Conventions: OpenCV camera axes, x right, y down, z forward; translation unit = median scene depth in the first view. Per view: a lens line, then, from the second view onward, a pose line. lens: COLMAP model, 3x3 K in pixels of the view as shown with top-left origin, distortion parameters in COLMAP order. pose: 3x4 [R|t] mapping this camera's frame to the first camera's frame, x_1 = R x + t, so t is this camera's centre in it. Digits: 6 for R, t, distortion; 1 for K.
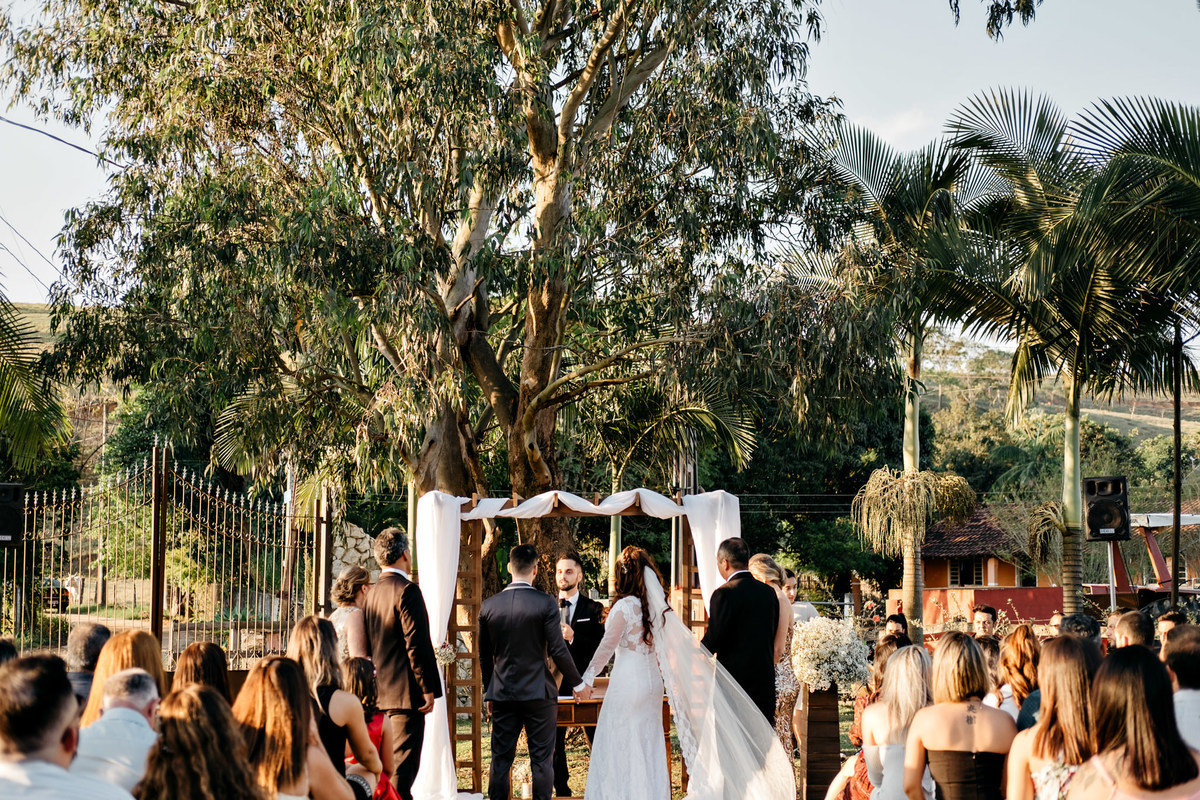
lens RADIAL K [[1808.0, 0, 598.9], [0, 1808.0, 371.1], [0, 0, 1]] dist [-0.028673, 0.070946]
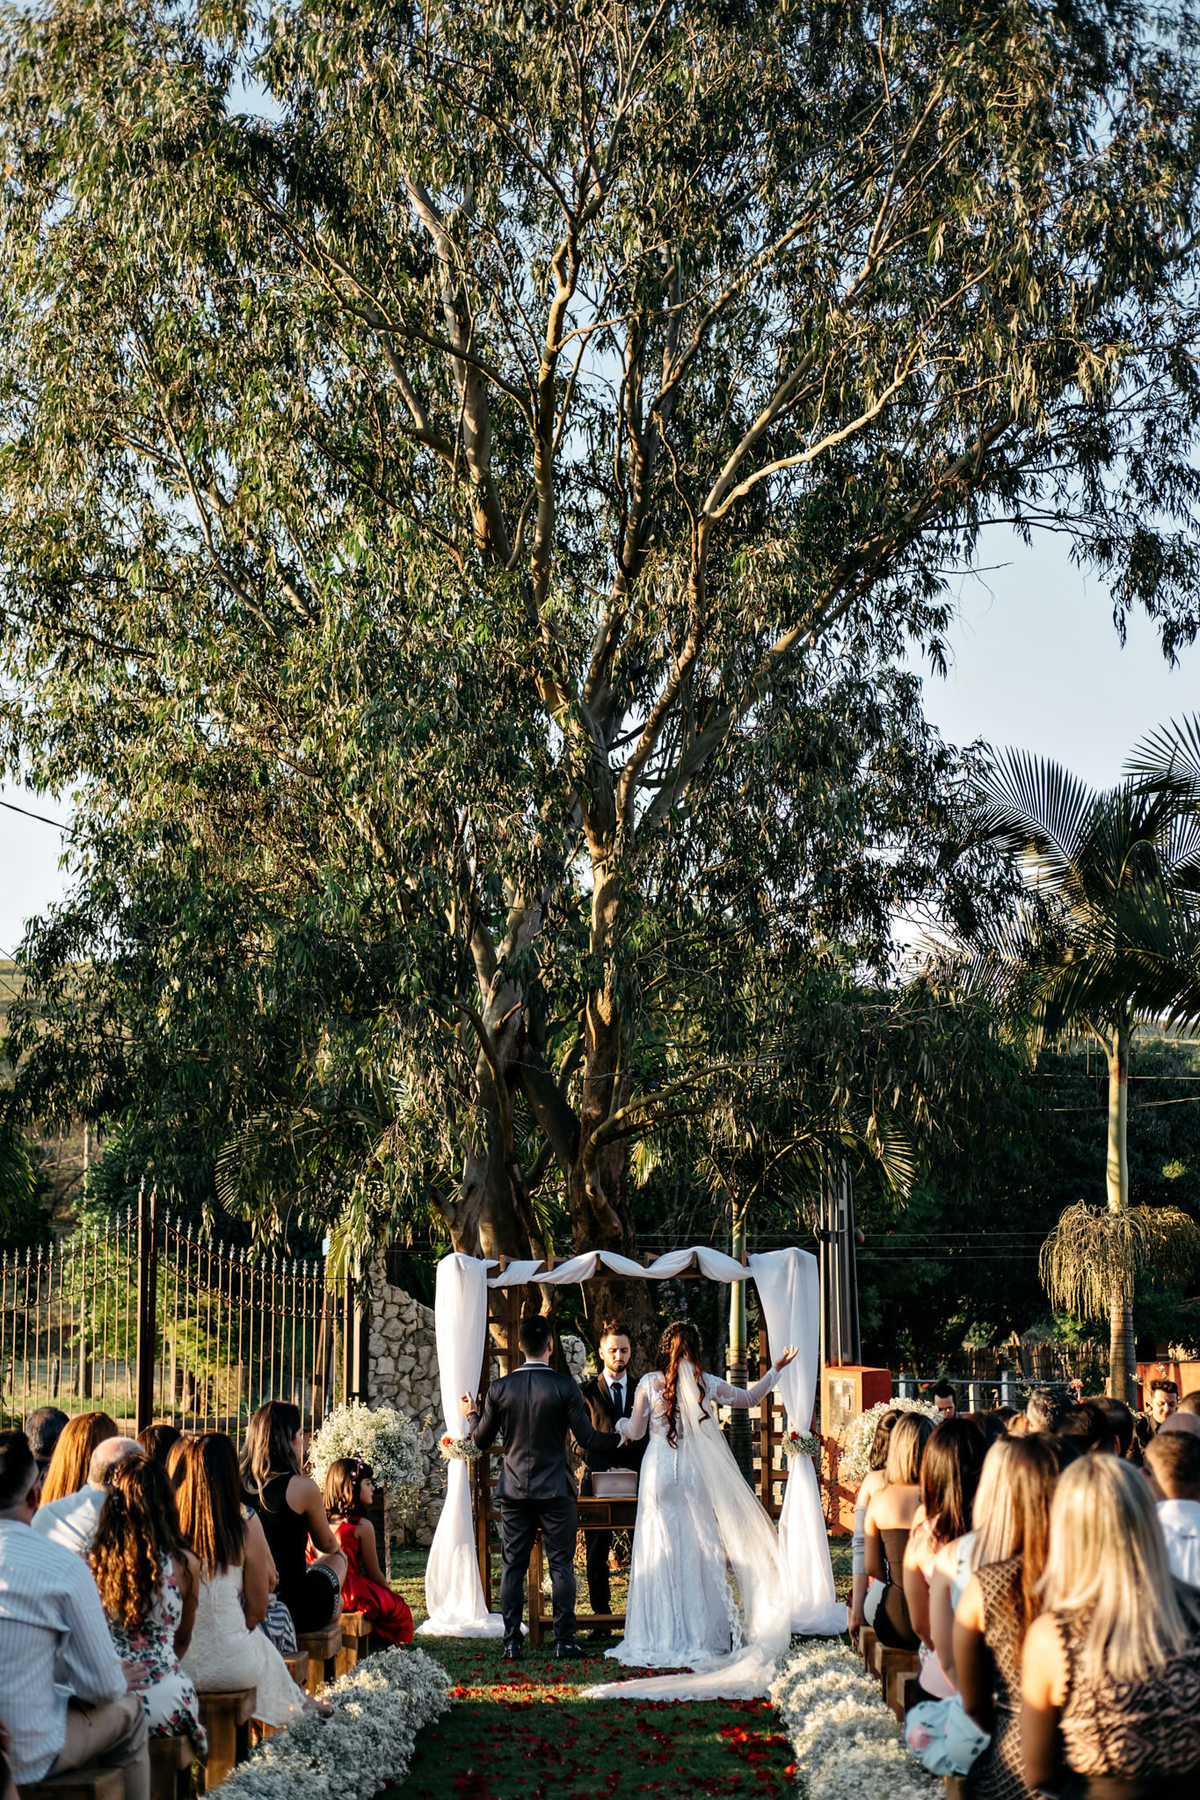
lens RADIAL K [[2763.9, 0, 600.0], [0, 2763.9, 900.0], [0, 0, 1]] dist [-0.034665, -0.003790]
pose [[0.996233, -0.024789, -0.083103, 0.070904], [0.020737, 0.998570, -0.049267, -0.027210], [0.084206, 0.047358, 0.995322, -0.235216]]
